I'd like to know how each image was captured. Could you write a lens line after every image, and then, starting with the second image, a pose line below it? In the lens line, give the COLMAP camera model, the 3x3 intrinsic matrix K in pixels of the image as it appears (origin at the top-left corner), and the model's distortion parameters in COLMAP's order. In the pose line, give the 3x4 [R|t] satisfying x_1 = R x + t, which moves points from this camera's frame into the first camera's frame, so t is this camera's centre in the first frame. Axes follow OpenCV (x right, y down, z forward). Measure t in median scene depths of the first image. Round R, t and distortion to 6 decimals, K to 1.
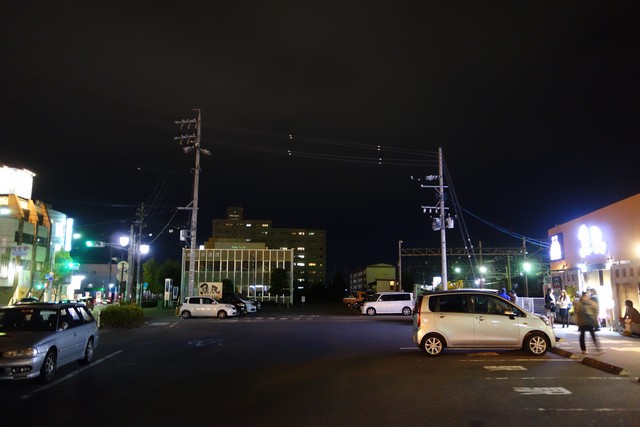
lens RADIAL K [[497.2, 0, 320.0], [0, 497.2, 213.5], [0, 0, 1]] dist [-0.002362, -0.005327]
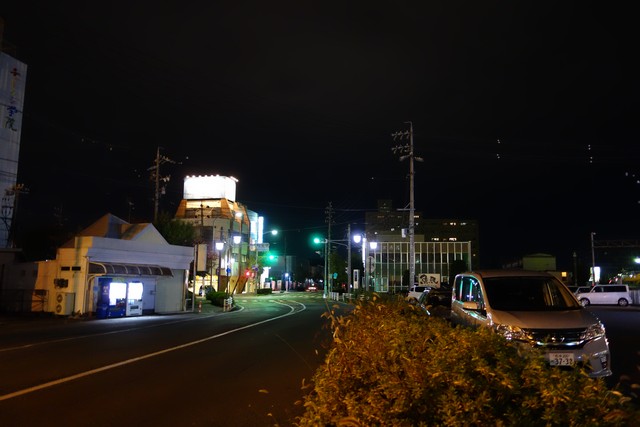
lens RADIAL K [[497.2, 0, 320.0], [0, 497.2, 213.5], [0, 0, 1]] dist [-0.002362, -0.005327]
pose [[0.963488, -0.026713, -0.266414, -0.133559], [0.032111, 0.999357, 0.015928, -0.022994], [0.265817, -0.023902, 0.963727, -0.145288]]
